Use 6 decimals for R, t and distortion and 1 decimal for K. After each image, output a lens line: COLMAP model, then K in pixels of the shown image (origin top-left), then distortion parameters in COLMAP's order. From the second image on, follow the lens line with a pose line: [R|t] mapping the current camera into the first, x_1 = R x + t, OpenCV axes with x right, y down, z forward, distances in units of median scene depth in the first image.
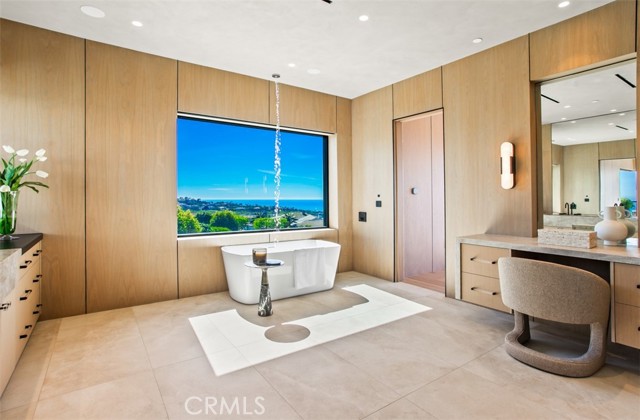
lens RADIAL K [[317.6, 0, 322.6], [0, 317.6, 196.0], [0, 0, 1]] dist [-0.014658, 0.000580]
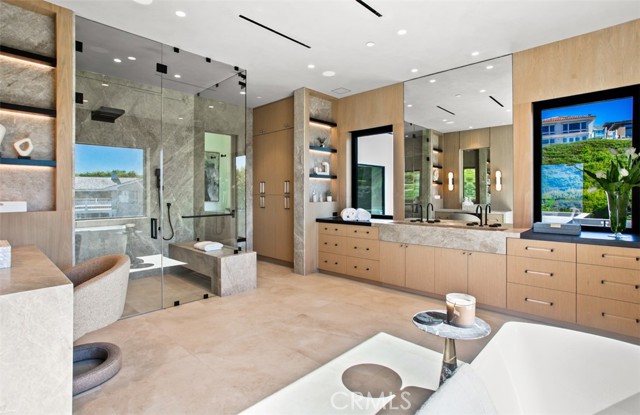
lens RADIAL K [[319.7, 0, 321.5], [0, 319.7, 196.9], [0, 0, 1]] dist [-0.001572, -0.000371]
pose [[-0.981434, -0.007550, -0.191651, 0.180958], [-0.009218, 0.999927, 0.007815, -0.018881], [0.191578, 0.009437, -0.981432, 1.909199]]
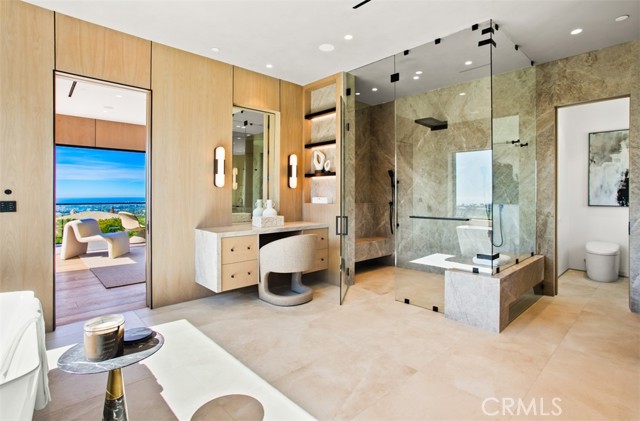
lens RADIAL K [[327.6, 0, 321.4], [0, 327.6, 192.1], [0, 0, 1]] dist [-0.016310, -0.000056]
pose [[-0.132064, -0.000193, 0.991241, -0.841698], [-0.011806, 0.999929, -0.001378, -0.010096], [-0.991171, -0.011885, -0.132057, 0.994307]]
